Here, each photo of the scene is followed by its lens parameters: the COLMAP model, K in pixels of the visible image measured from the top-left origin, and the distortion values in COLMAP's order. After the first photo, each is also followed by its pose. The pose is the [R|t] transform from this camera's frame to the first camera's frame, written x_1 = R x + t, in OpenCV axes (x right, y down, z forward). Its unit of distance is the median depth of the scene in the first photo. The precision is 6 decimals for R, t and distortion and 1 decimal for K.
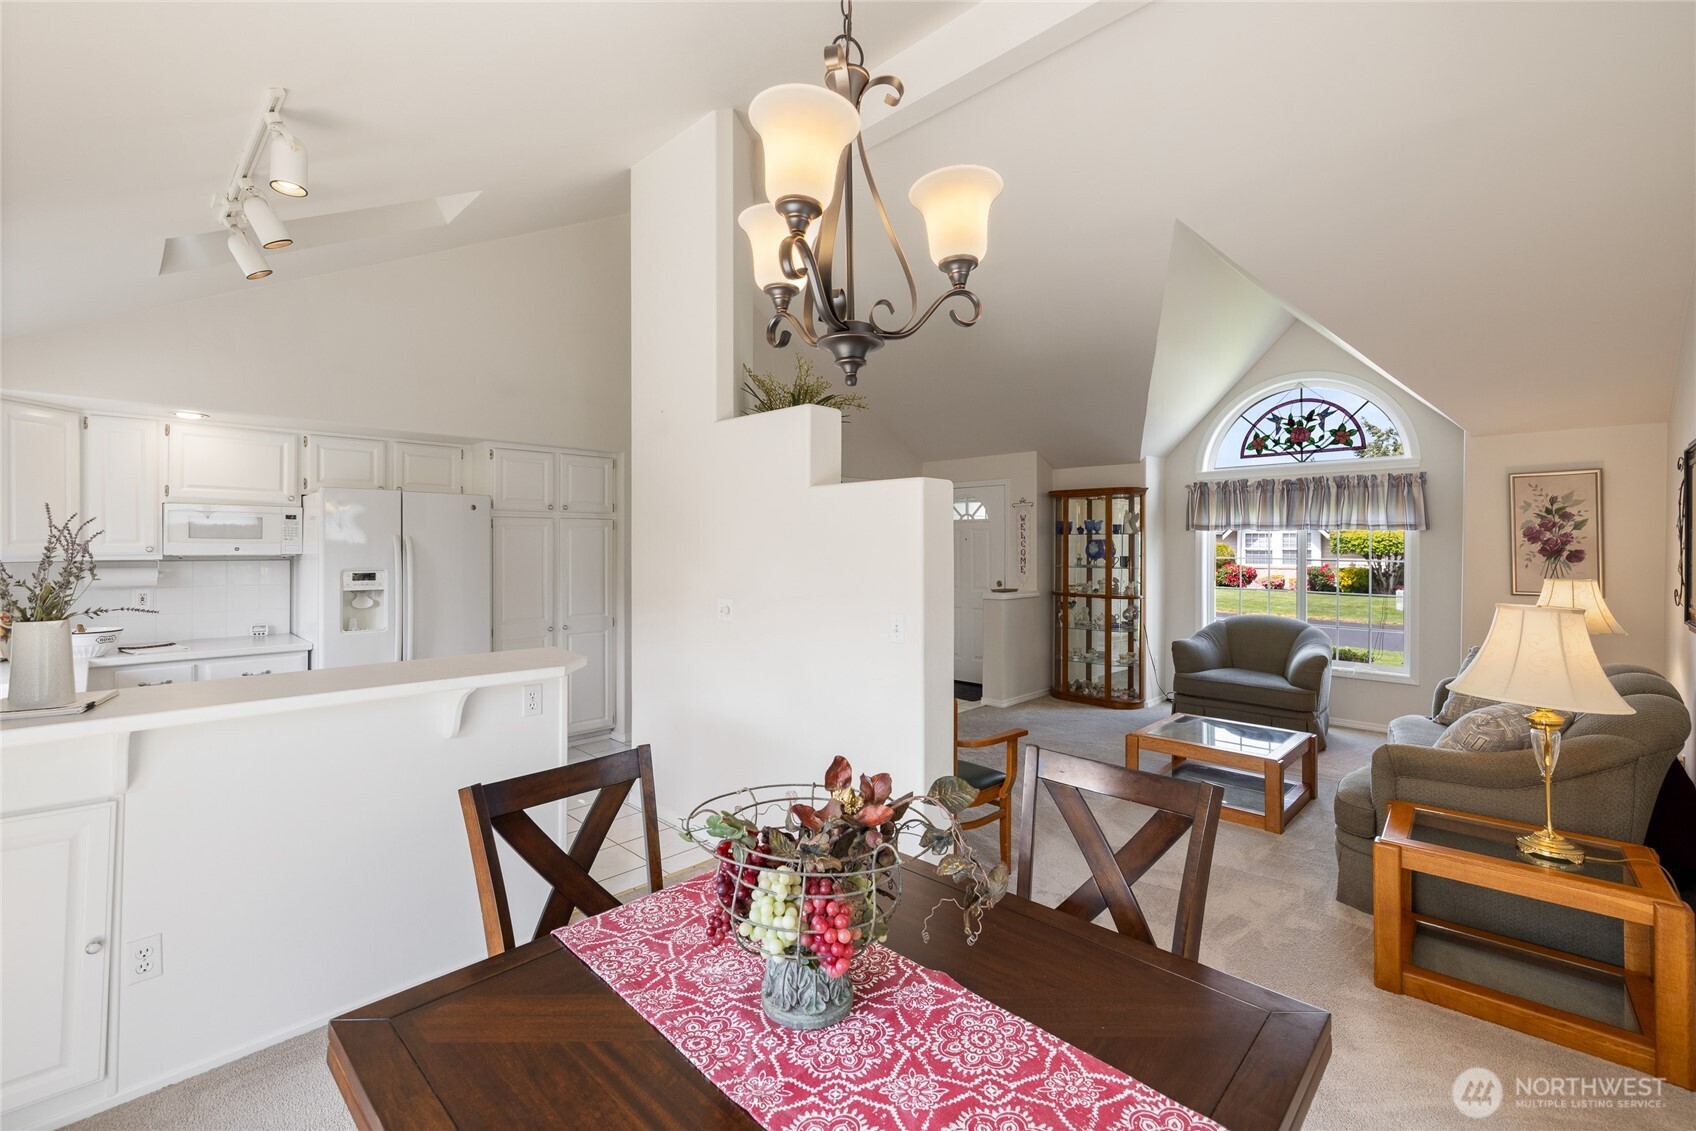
lens RADIAL K [[721.0, 0, 834.9], [0, 721.0, 544.5], [0, 0, 1]] dist [-0.001903, 0.001719]
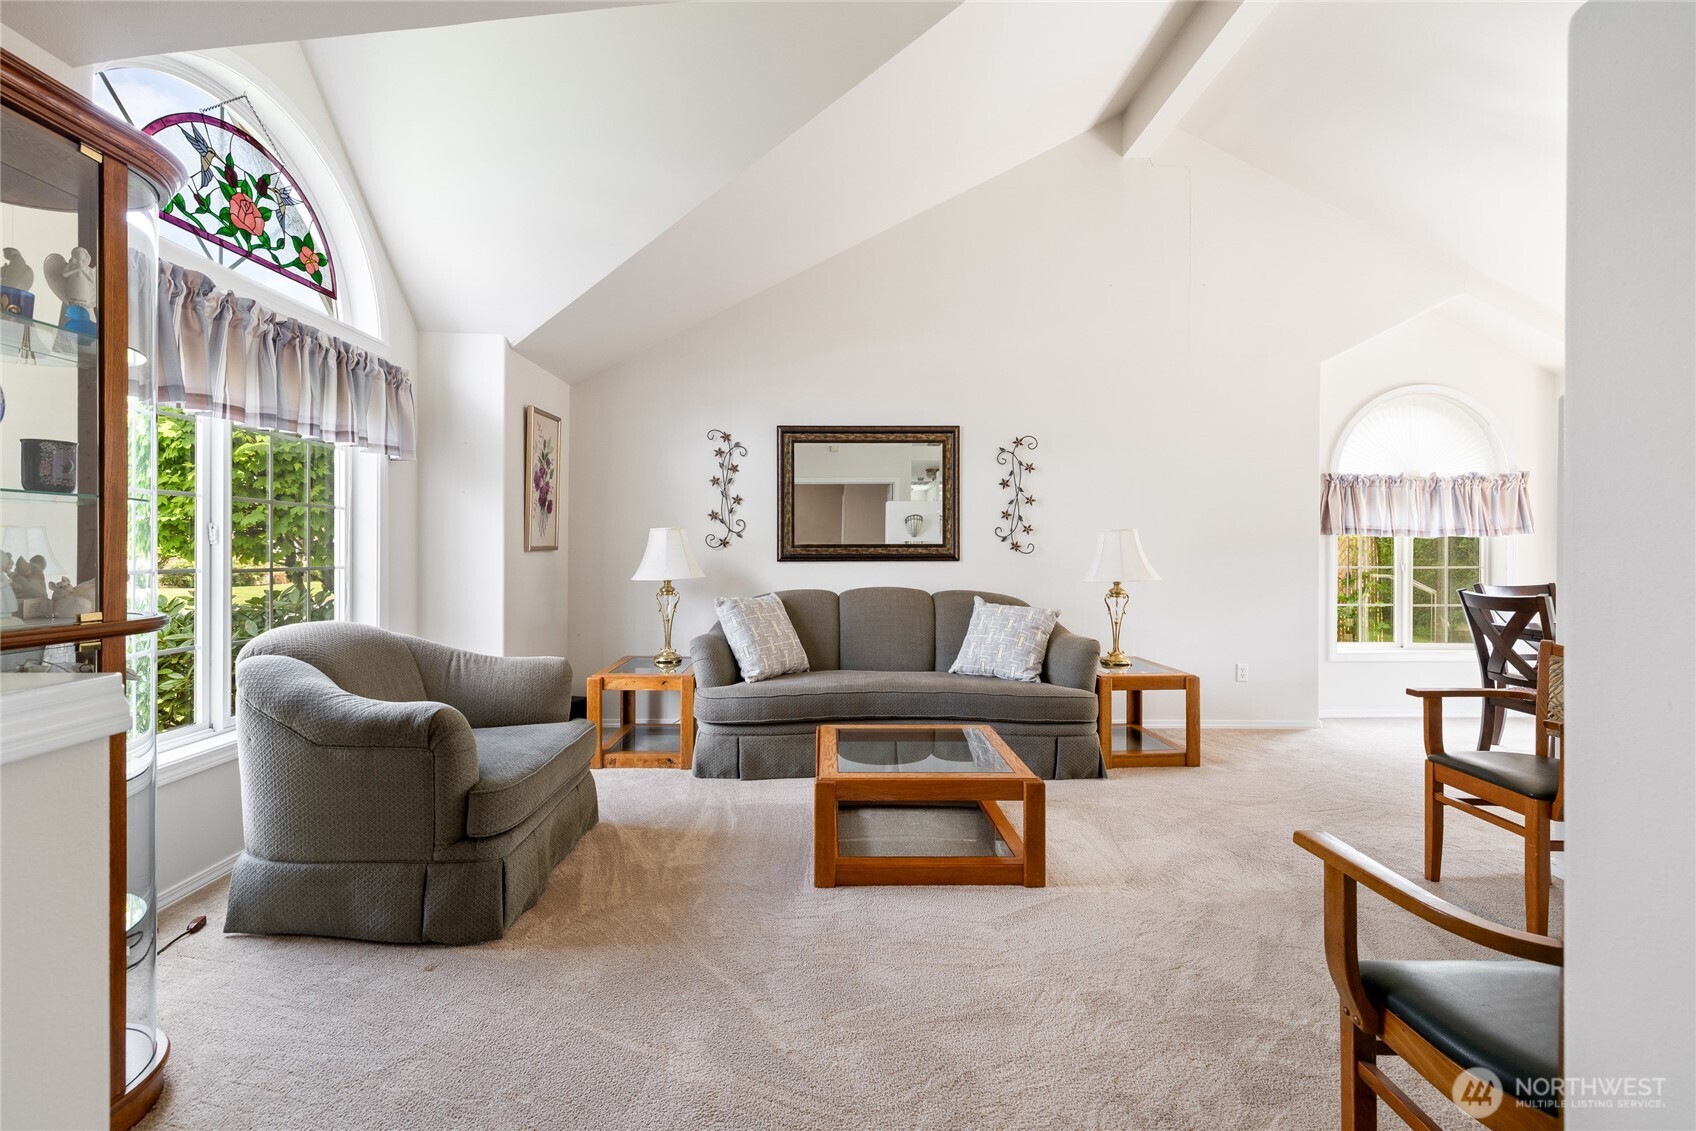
lens RADIAL K [[721.0, 0, 826.2], [0, 721.0, 545.1], [0, 0, 1]] dist [-0.001903, 0.001719]
pose [[-0.707424, -0.001505, 0.706788, 0.080779], [-0.003952, 0.999991, -0.001826, 0.049632], [-0.706779, -0.004085, -0.707423, 1.055566]]
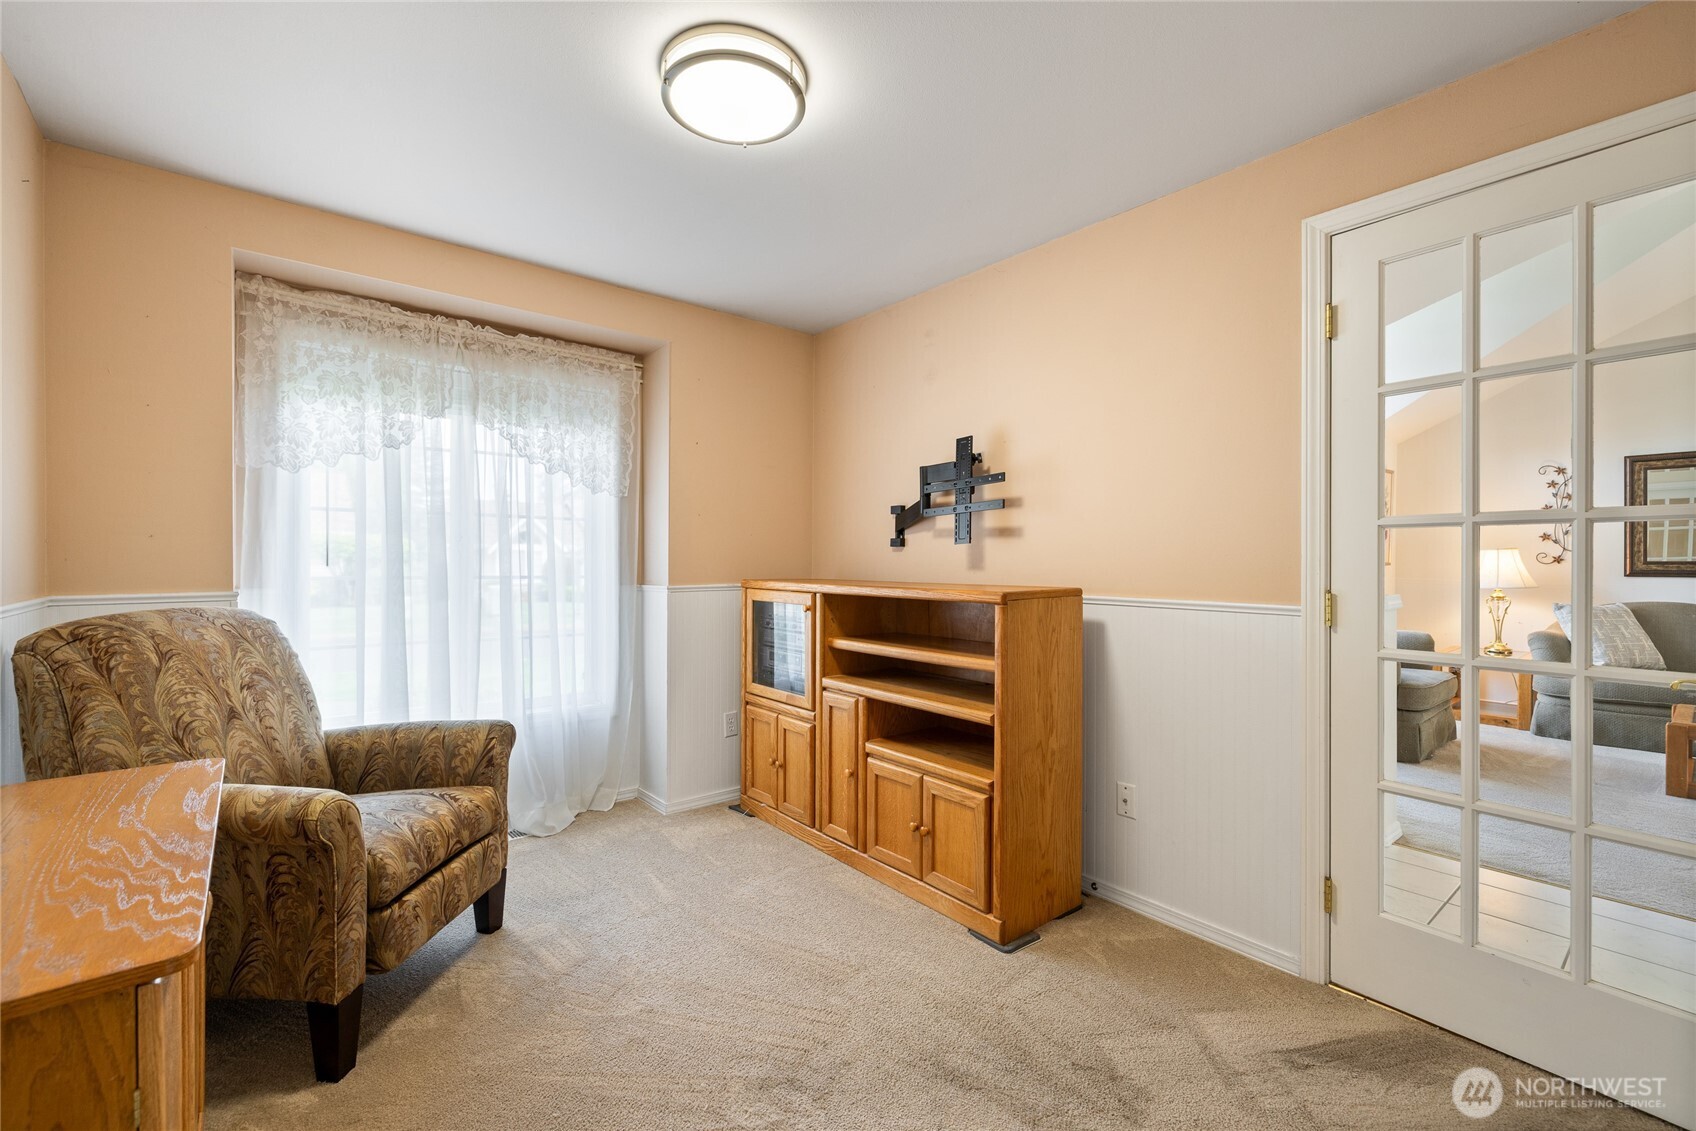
lens RADIAL K [[721.0, 0, 836.6], [0, 721.0, 558.0], [0, 0, 1]] dist [-0.001903, 0.001719]
pose [[0.108444, 0.000047, 0.994103, -0.302685], [-0.004185, 0.999991, 0.000410, 0.047363], [-0.994094, -0.004205, 0.108443, 1.395802]]
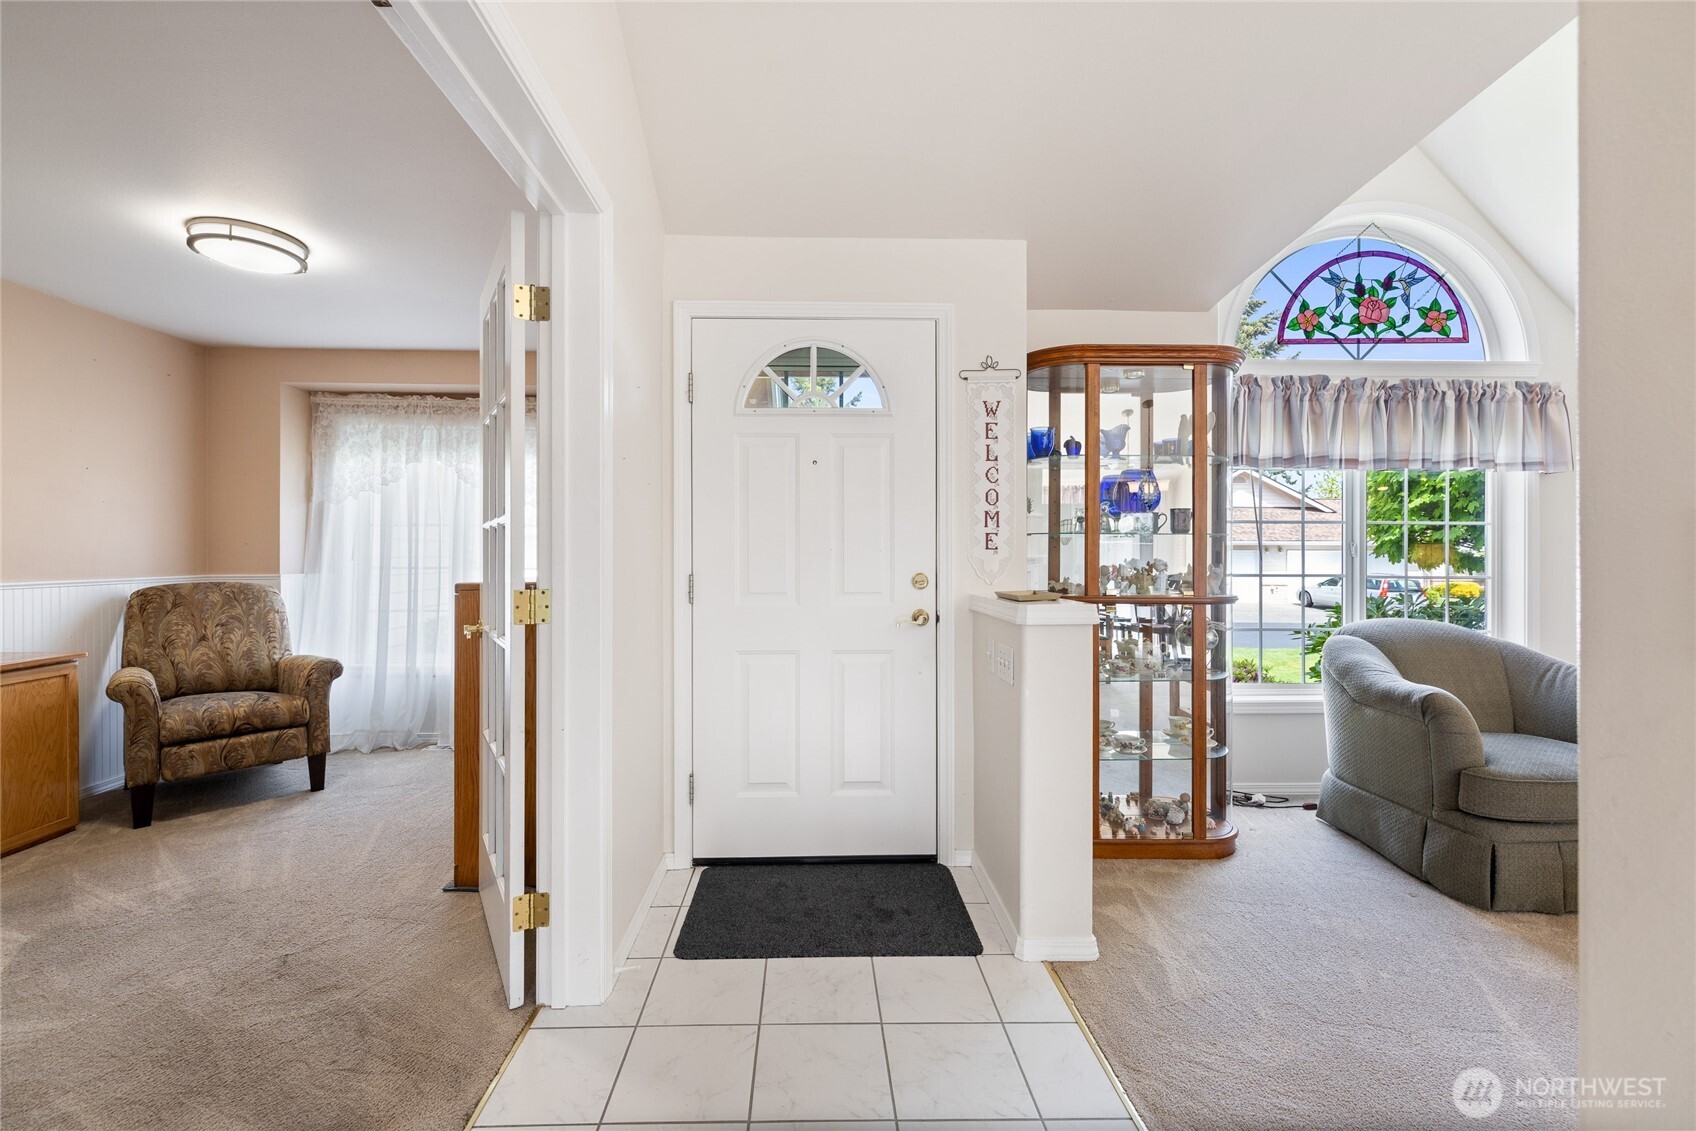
lens RADIAL K [[721.0, 0, 844.7], [0, 721.0, 552.0], [0, 0, 1]] dist [-0.001903, 0.001719]
pose [[0.691275, 0.004242, 0.722580, -0.081682], [-0.000532, 0.999985, -0.005362, 0.048871], [-0.722592, 0.003322, 0.691267, 0.900952]]
